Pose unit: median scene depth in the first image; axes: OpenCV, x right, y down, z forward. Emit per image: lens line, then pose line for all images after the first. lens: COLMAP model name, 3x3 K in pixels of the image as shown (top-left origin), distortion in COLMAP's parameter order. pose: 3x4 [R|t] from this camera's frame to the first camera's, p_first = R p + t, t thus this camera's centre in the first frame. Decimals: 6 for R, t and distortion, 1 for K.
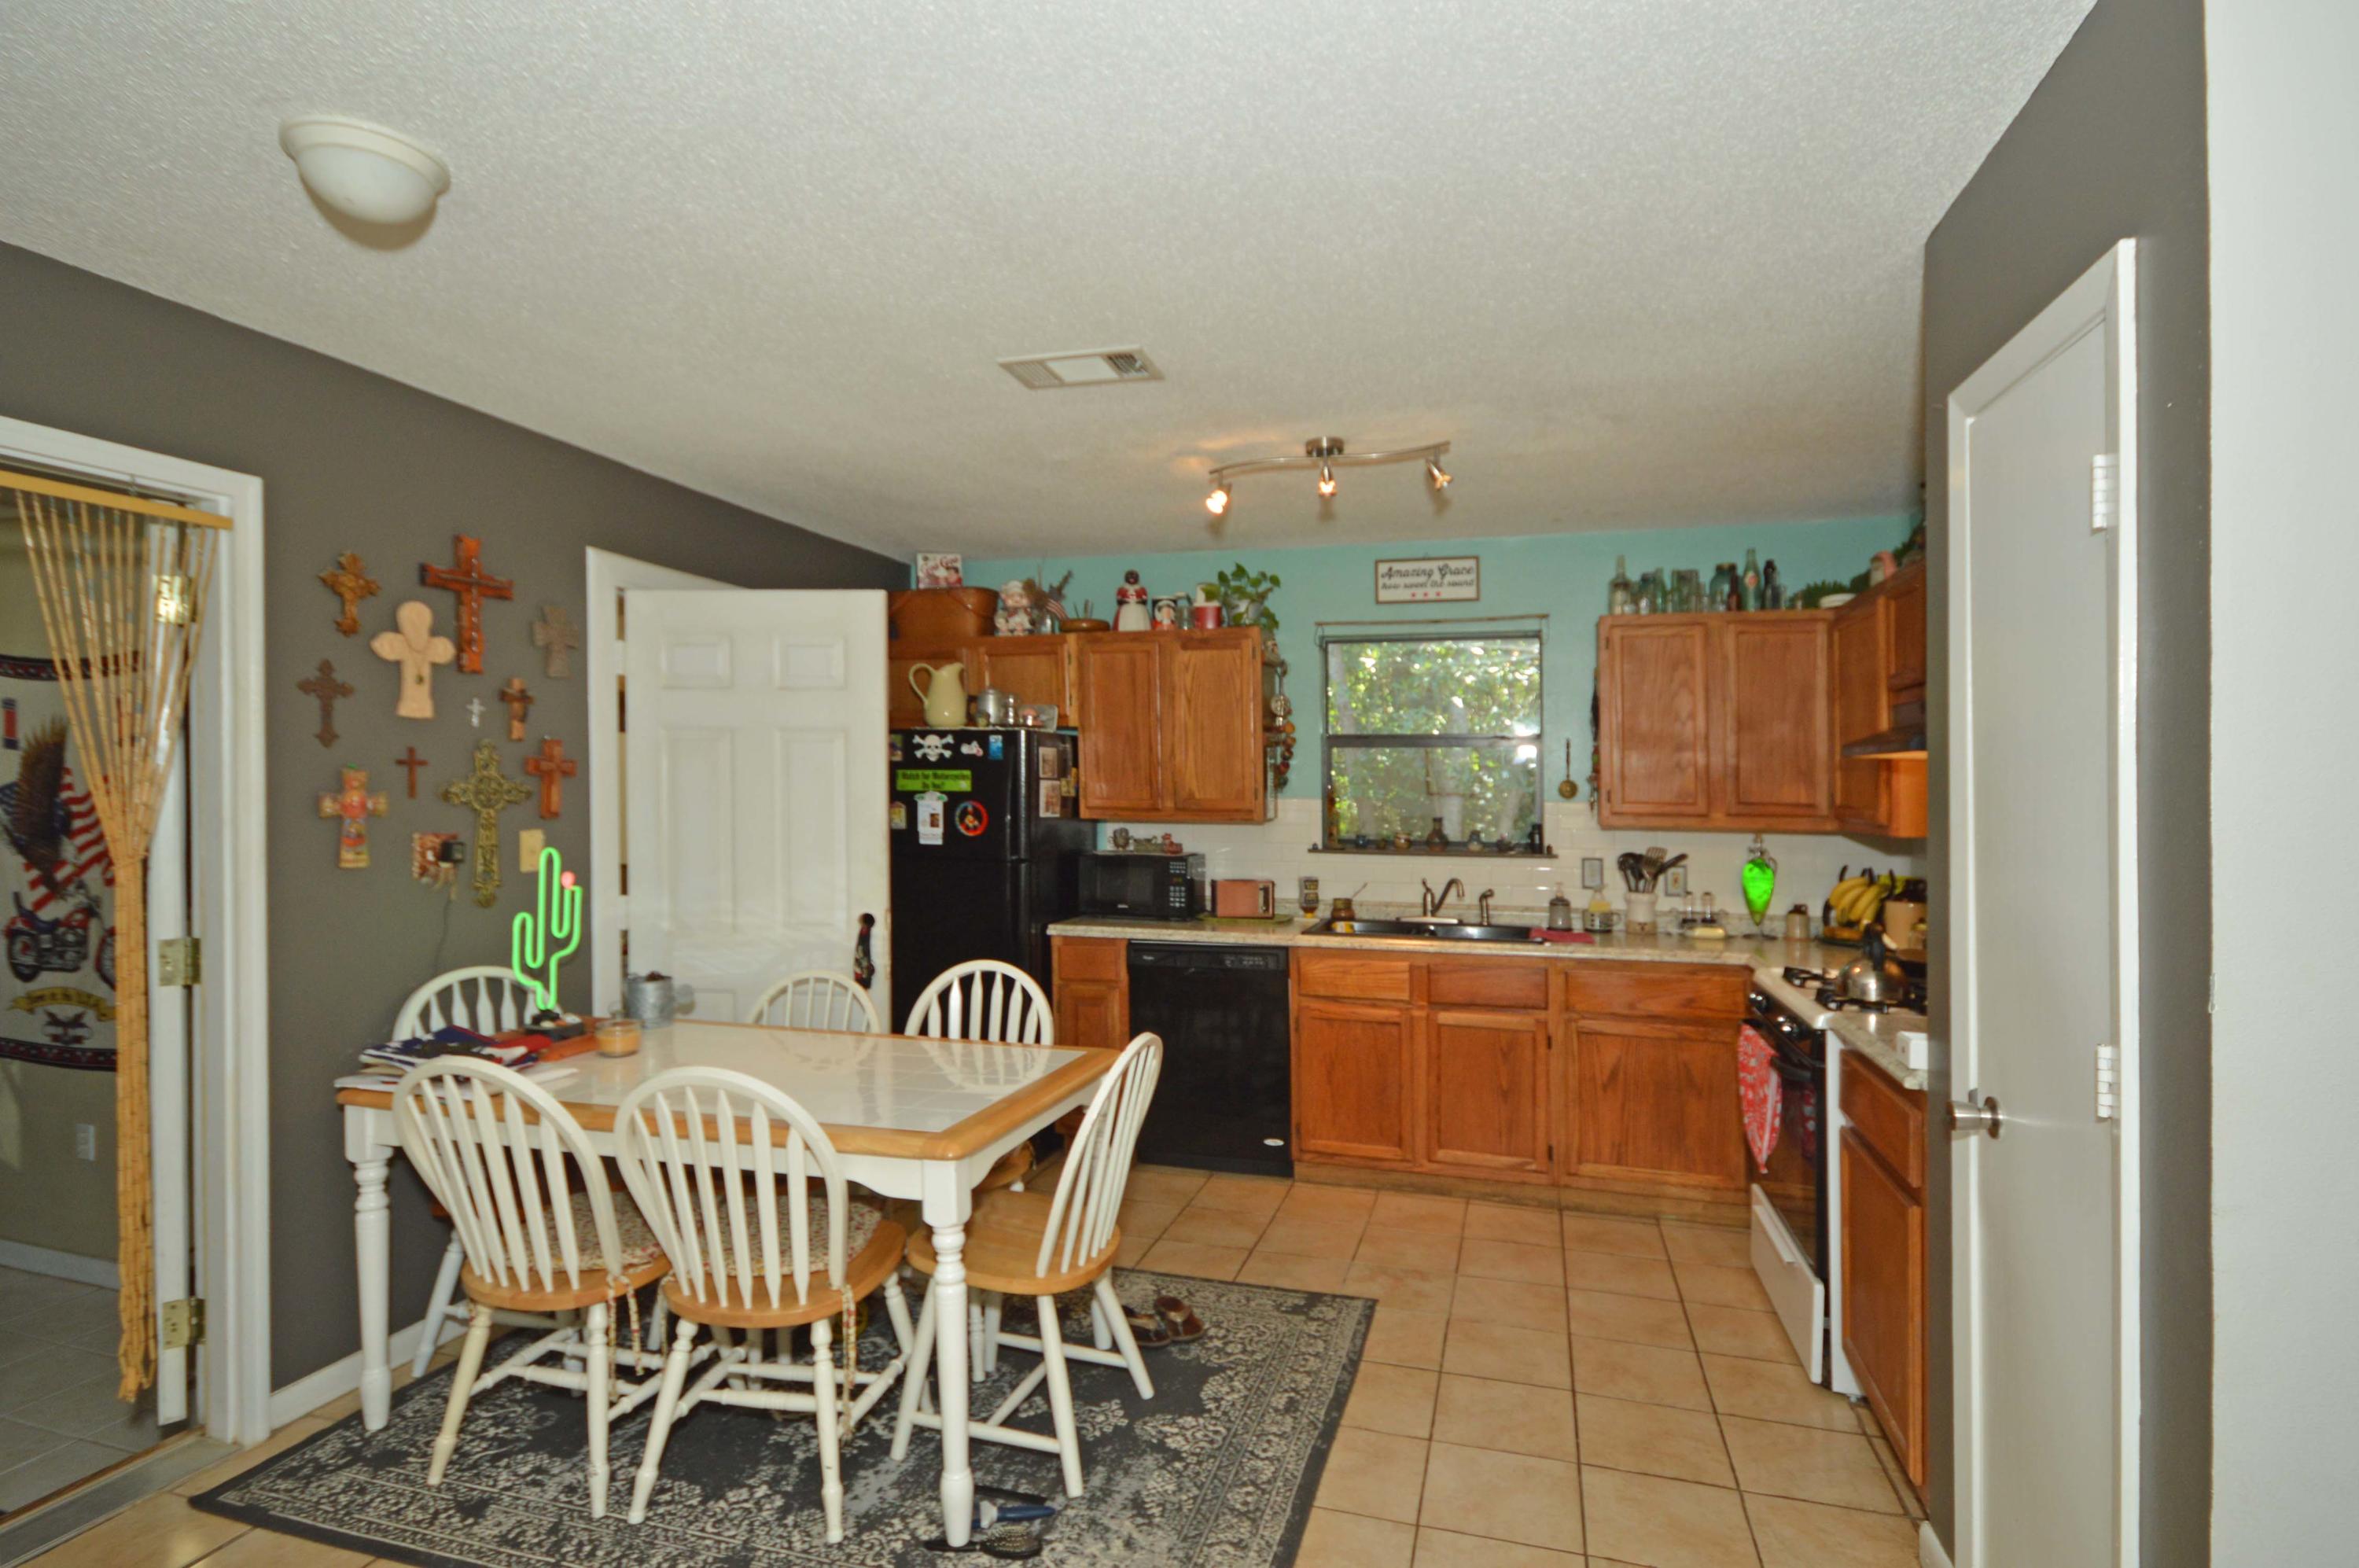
lens RADIAL K [[1145.7, 0, 1211.1], [0, 1145.7, 815.2], [0, 0, 1]] dist [0.000394, -0.001856]
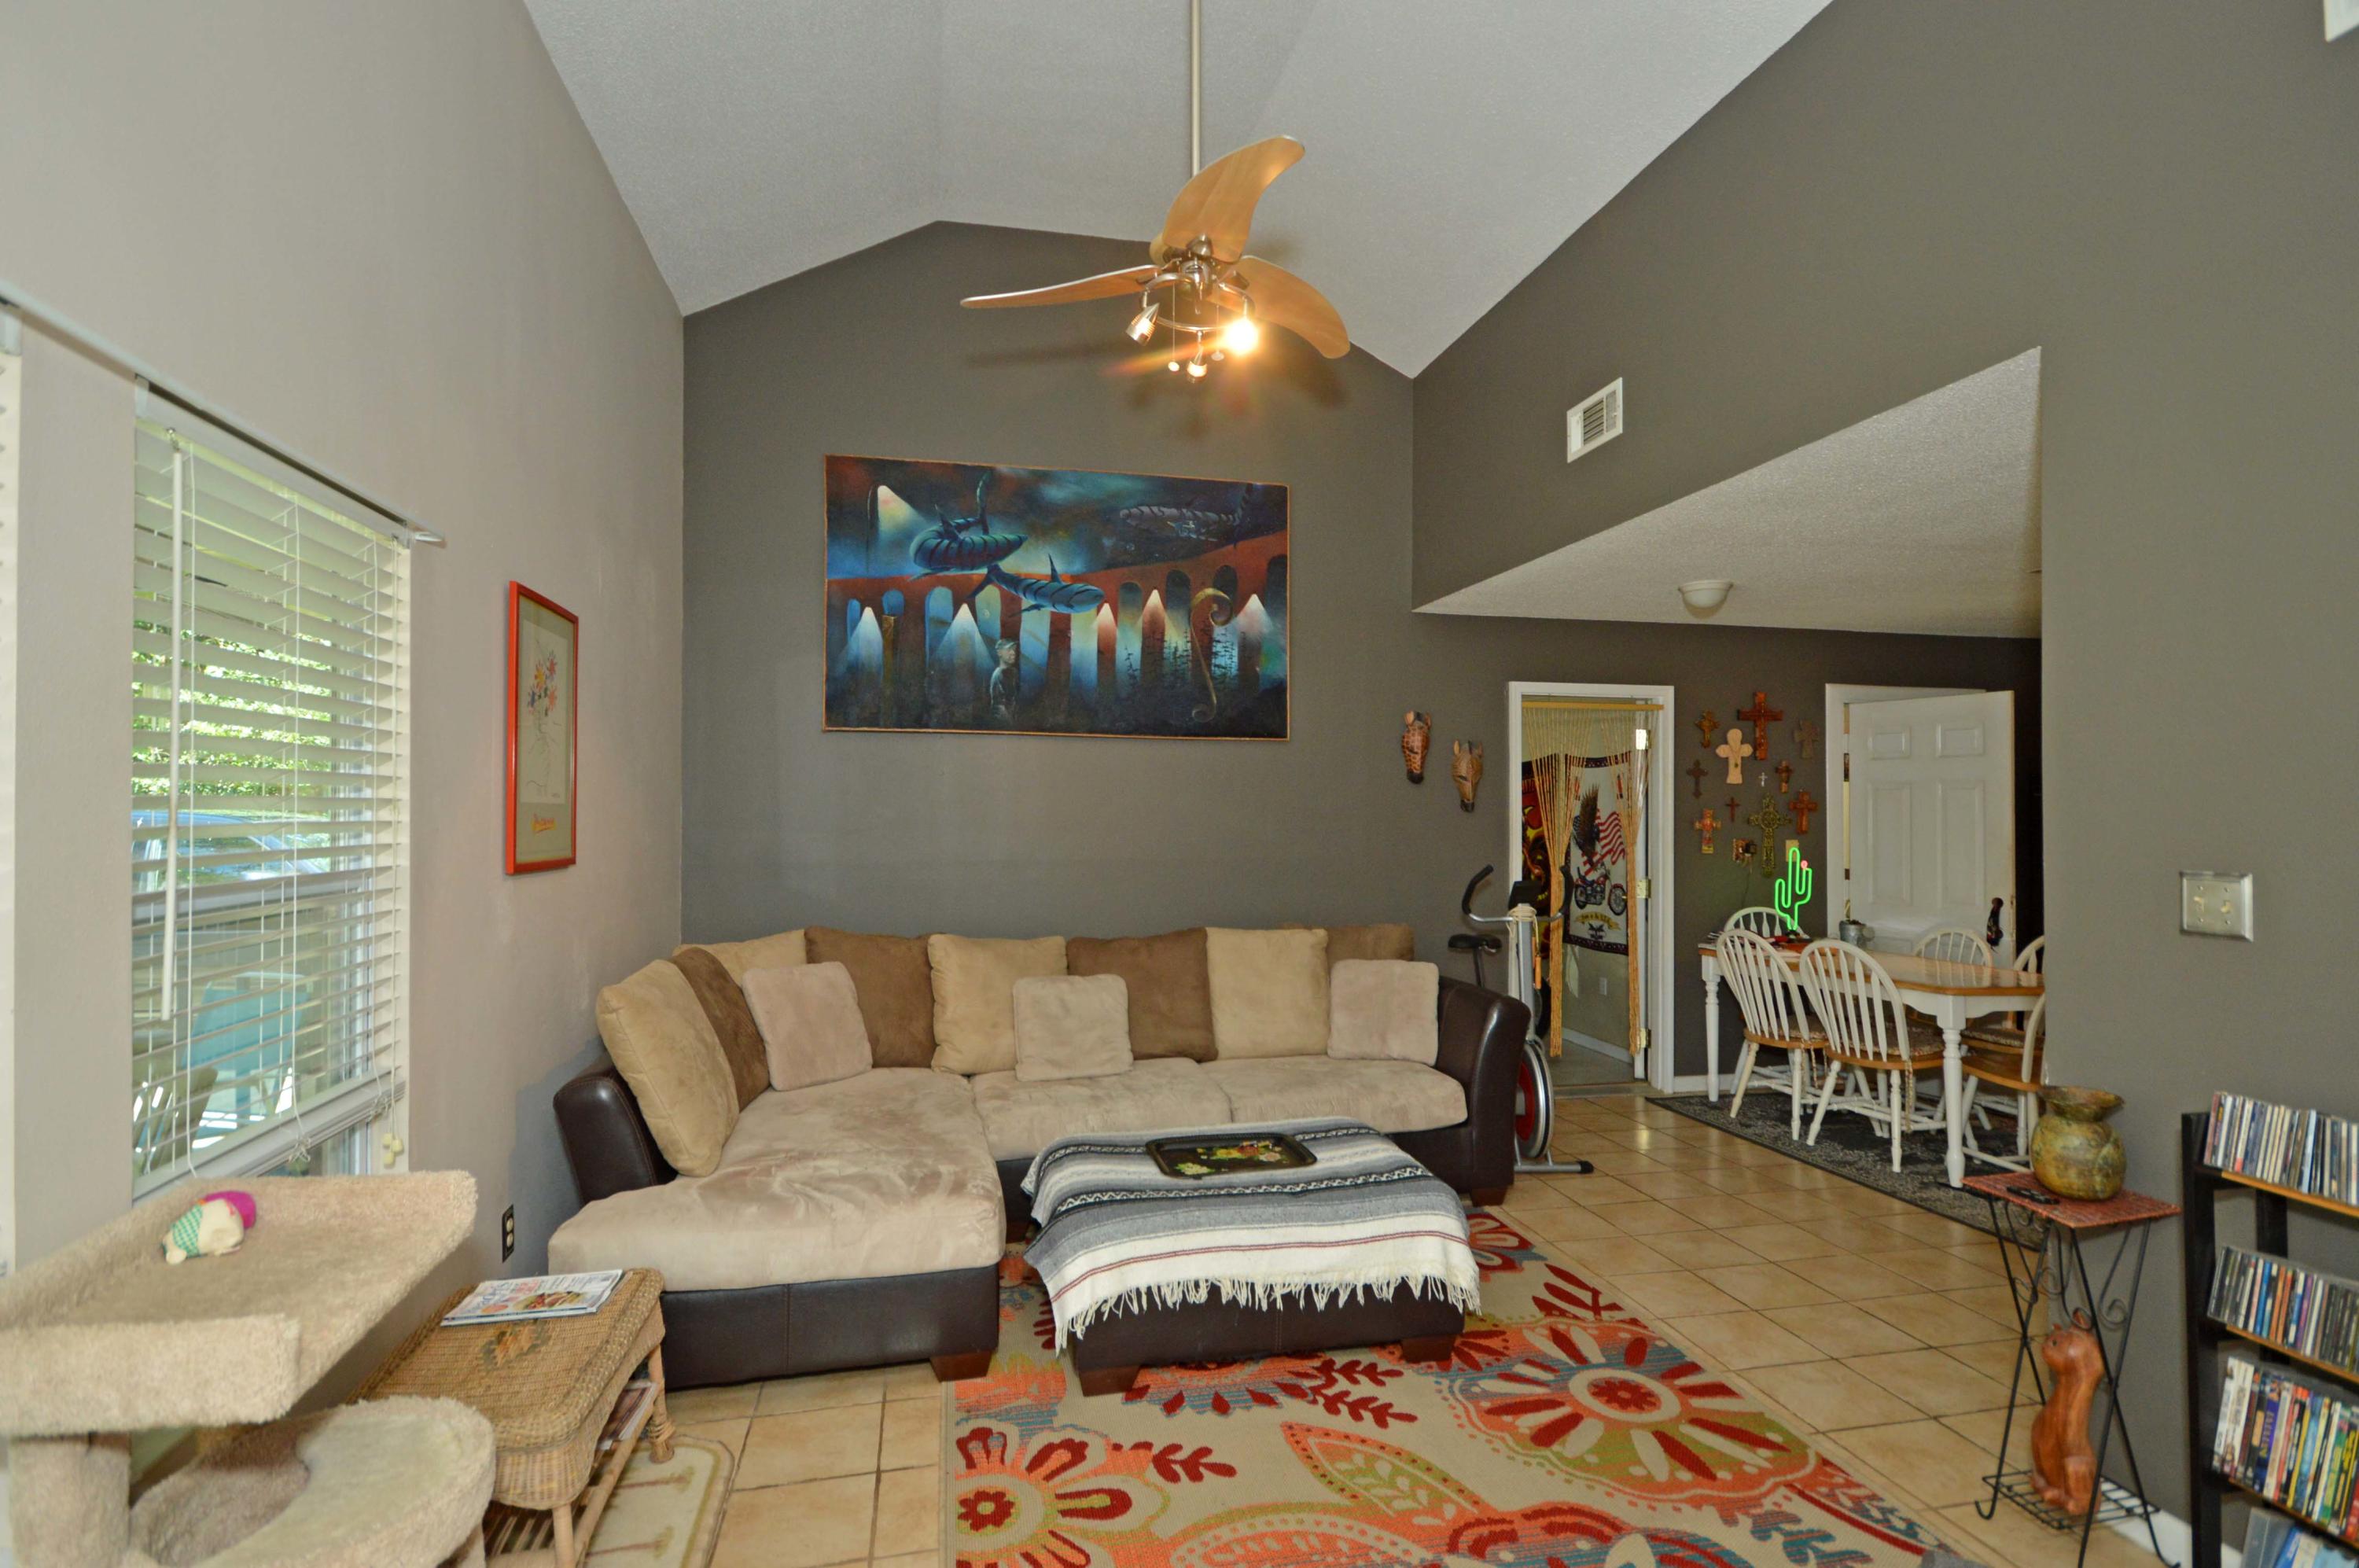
lens RADIAL K [[1180.4, 0, 1188.1], [0, 1180.4, 791.8], [0, 0, 1]] dist [0.009170, -0.000133]
pose [[0.464221, -0.021492, -0.885459, 0.618659], [-0.022224, 0.999108, -0.035902, 0.023892], [0.885441, 0.036345, 0.463329, -0.724840]]
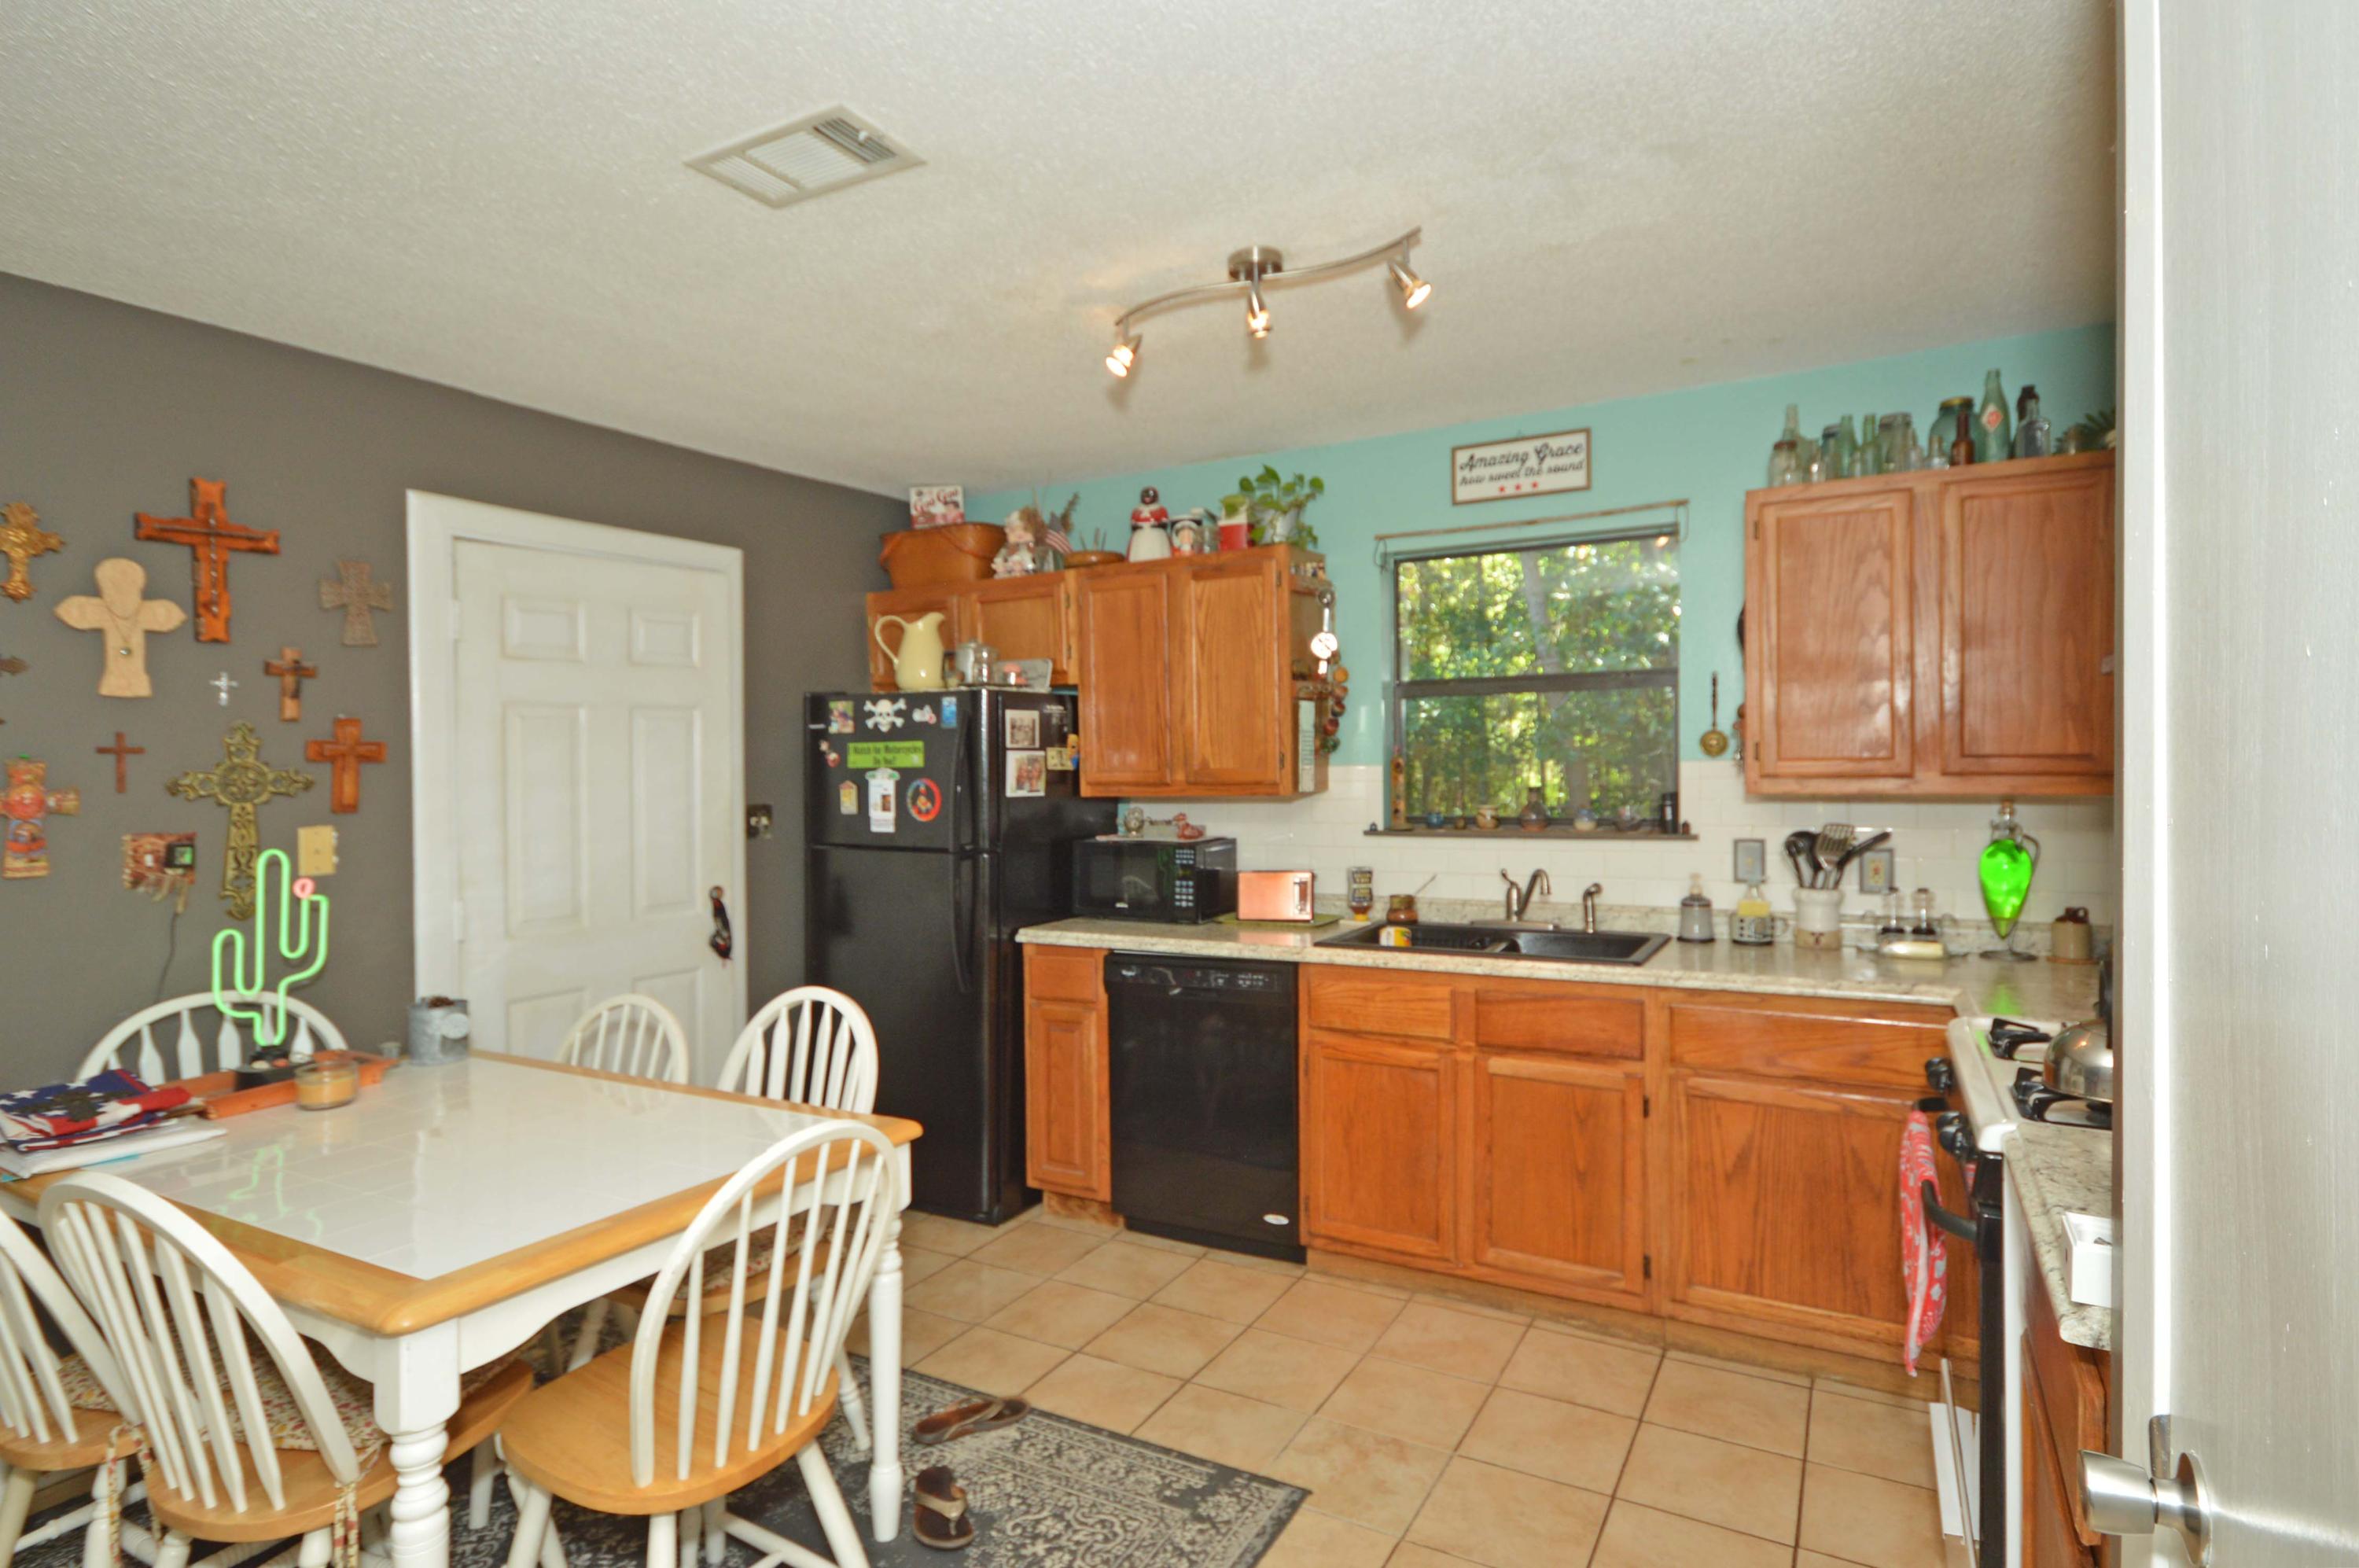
lens RADIAL K [[1180.4, 0, 1220.3], [0, 1180.4, 818.5], [0, 0, 1]] dist [0.009170, -0.000133]
pose [[0.972704, -0.015067, -0.231560, 0.235589], [0.021333, 0.999470, 0.024580, -0.000240], [0.231067, -0.028849, 0.972510, 0.274338]]
